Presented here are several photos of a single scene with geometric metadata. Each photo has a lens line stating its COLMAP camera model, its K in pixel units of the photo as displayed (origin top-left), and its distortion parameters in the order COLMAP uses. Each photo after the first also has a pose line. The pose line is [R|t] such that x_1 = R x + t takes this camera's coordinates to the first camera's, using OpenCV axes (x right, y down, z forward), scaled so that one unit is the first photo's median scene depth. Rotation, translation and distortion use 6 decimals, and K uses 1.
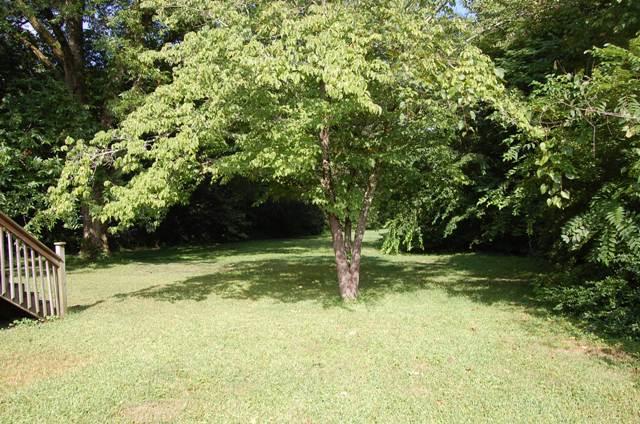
lens RADIAL K [[509.2, 0, 320.0], [0, 509.2, 211.6], [0, 0, 1]] dist [-0.073309, 0.014650]
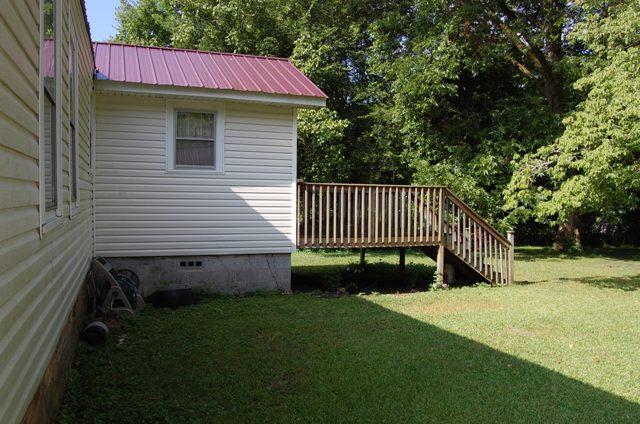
lens RADIAL K [[524.5, 0, 319.7], [0, 524.5, 210.4], [0, 0, 1]] dist [0.003181, 0.002338]
pose [[0.601070, 0.026701, -0.798750, 0.312372], [-0.020281, 0.999629, 0.018154, -0.009946], [0.798939, 0.005288, 0.601388, -0.278155]]
